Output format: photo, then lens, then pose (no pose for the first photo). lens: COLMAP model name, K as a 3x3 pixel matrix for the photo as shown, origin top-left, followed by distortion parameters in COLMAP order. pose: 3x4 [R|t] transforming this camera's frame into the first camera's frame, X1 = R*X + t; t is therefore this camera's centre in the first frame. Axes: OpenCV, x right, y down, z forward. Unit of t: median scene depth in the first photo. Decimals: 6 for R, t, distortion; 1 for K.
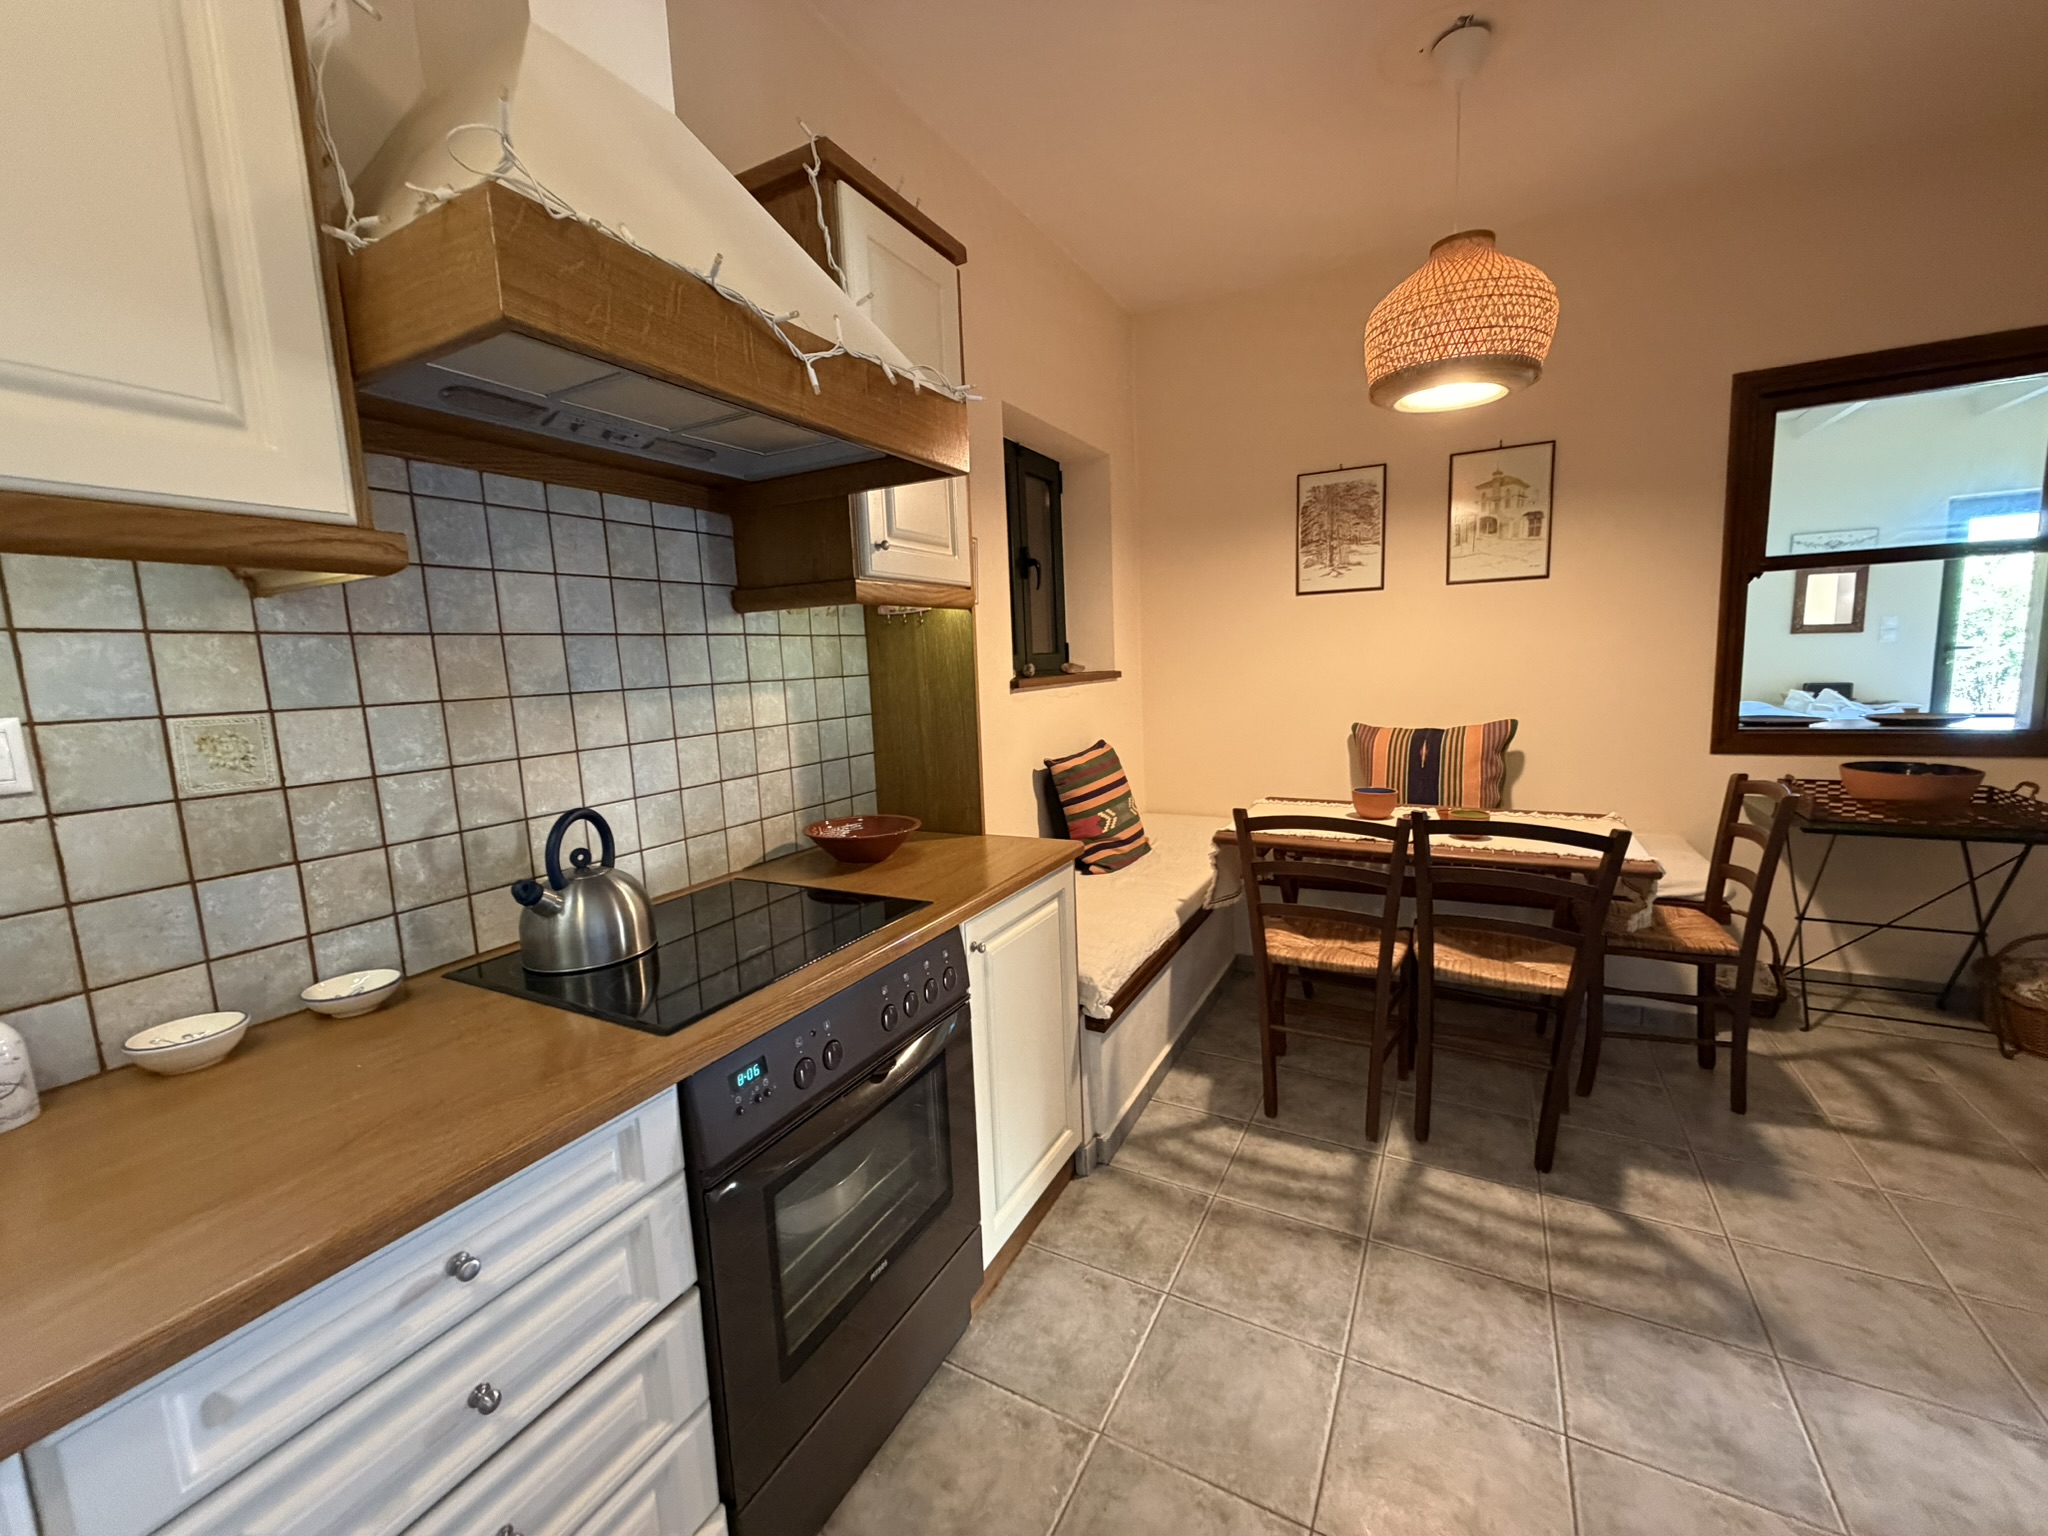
lens RADIAL K [[813.4, 0, 1024.0], [0, 813.4, 768.0], [0, 0, 1]] dist [-0.000631, 0.000108]
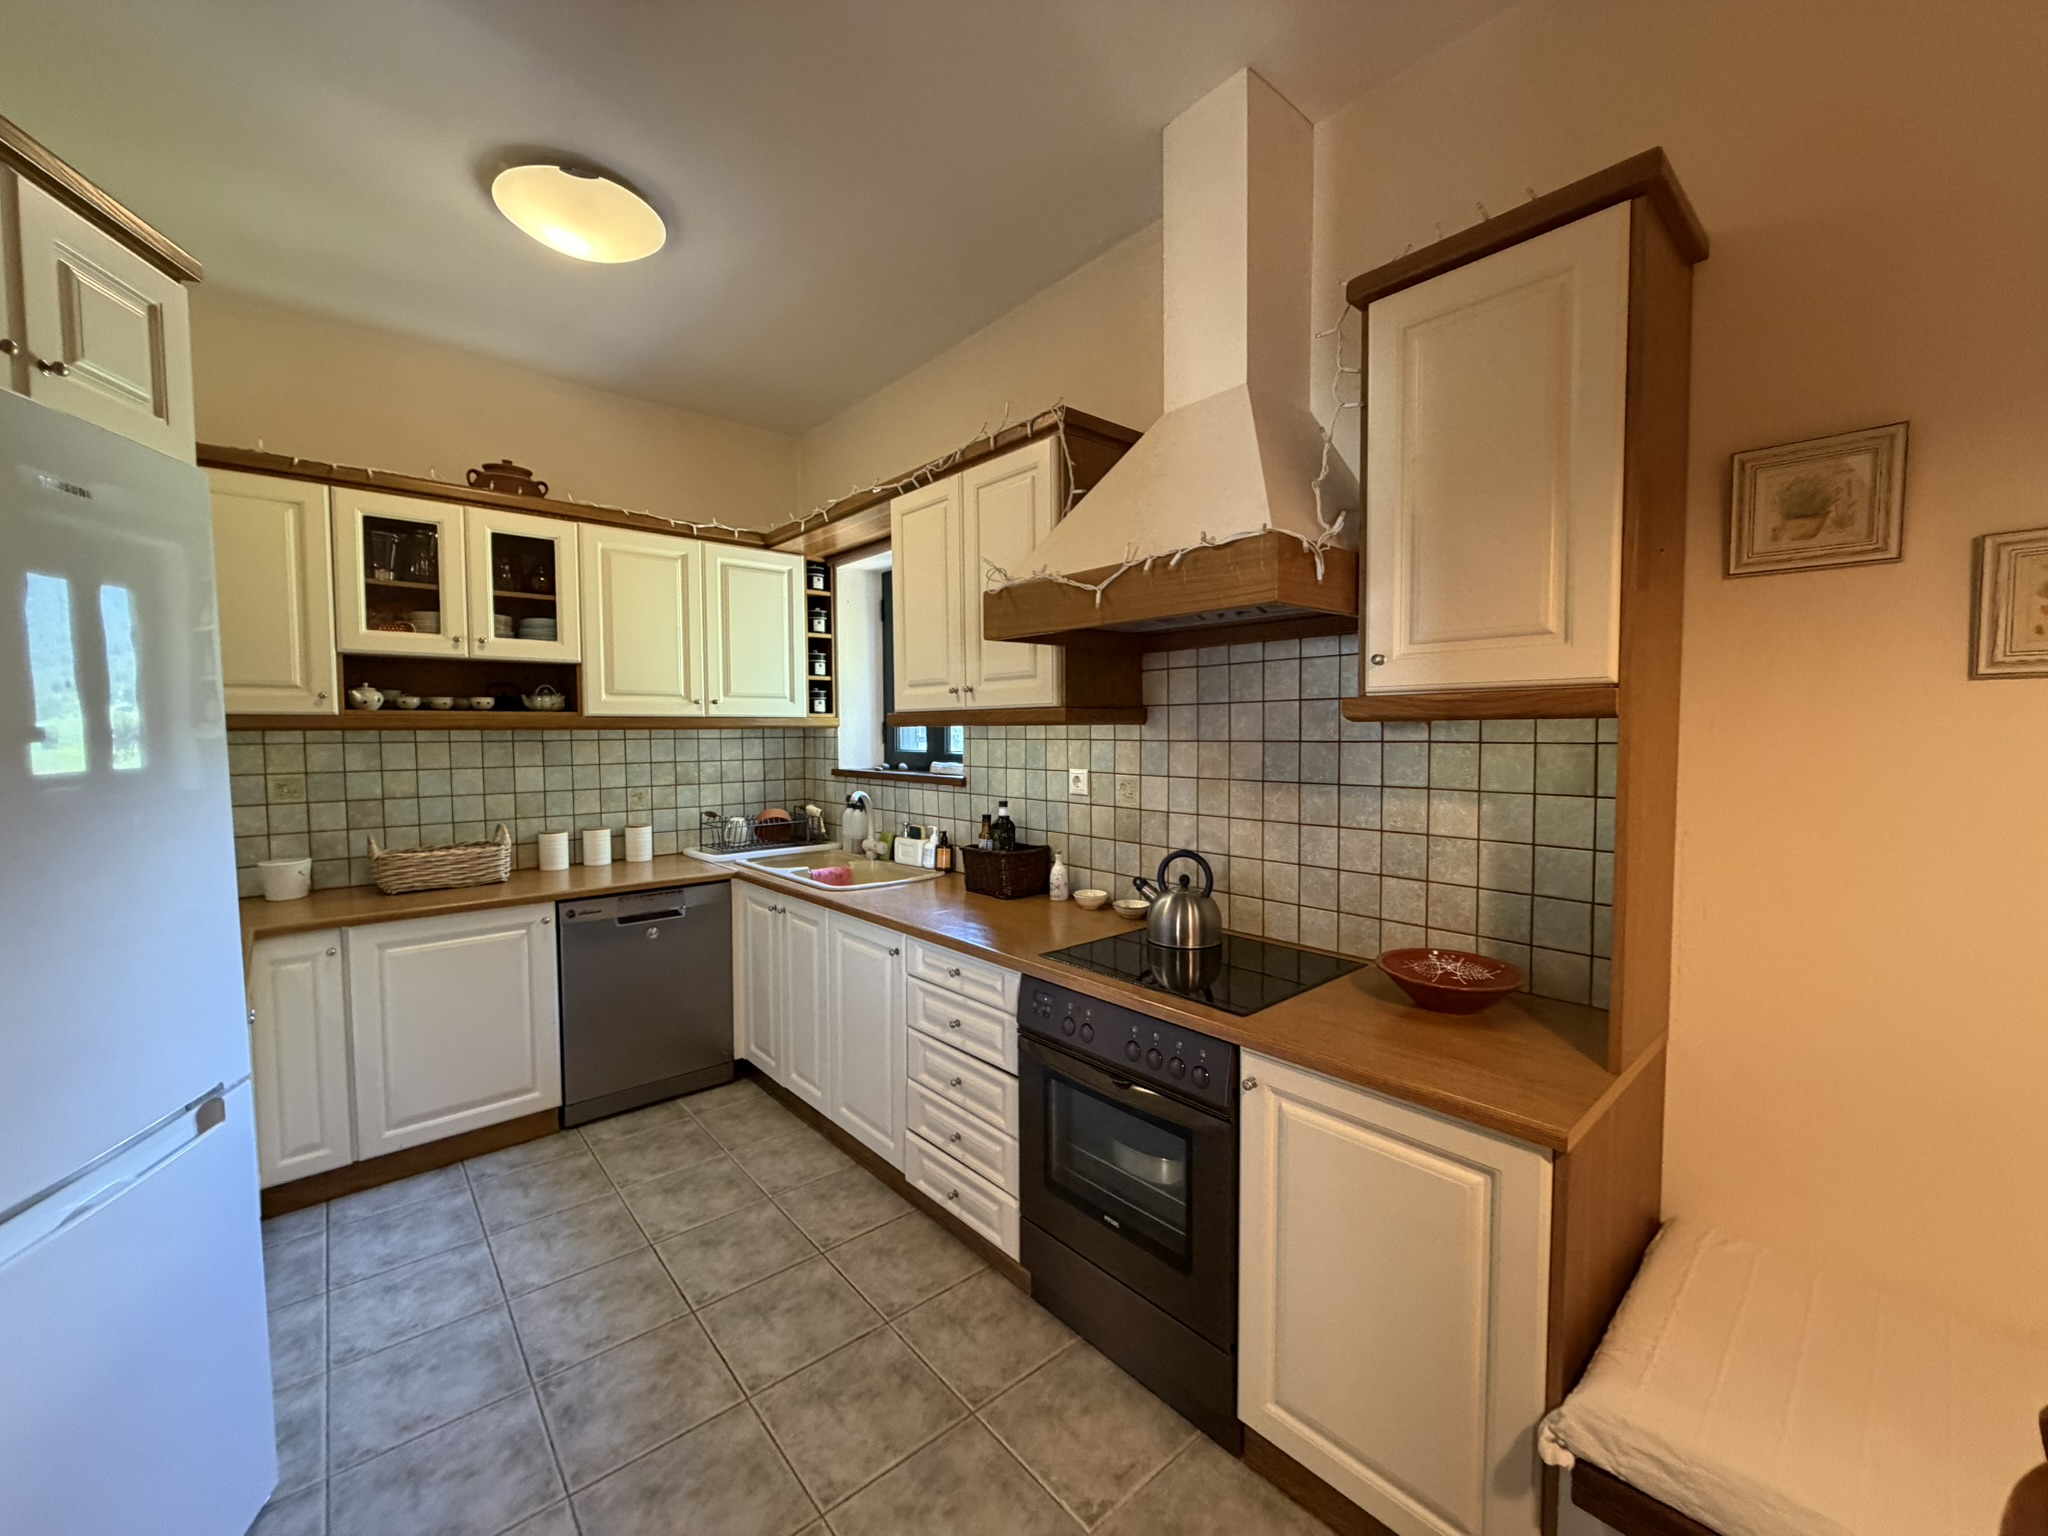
lens RADIAL K [[813.4, 0, 1024.0], [0, 813.4, 768.0], [0, 0, 1]] dist [-0.000631, 0.000108]
pose [[-0.347657, 0.090269, -0.933266, 0.973482], [-0.103793, 0.985532, 0.133989, -0.269772], [0.931859, 0.143449, -0.333258, 1.092760]]
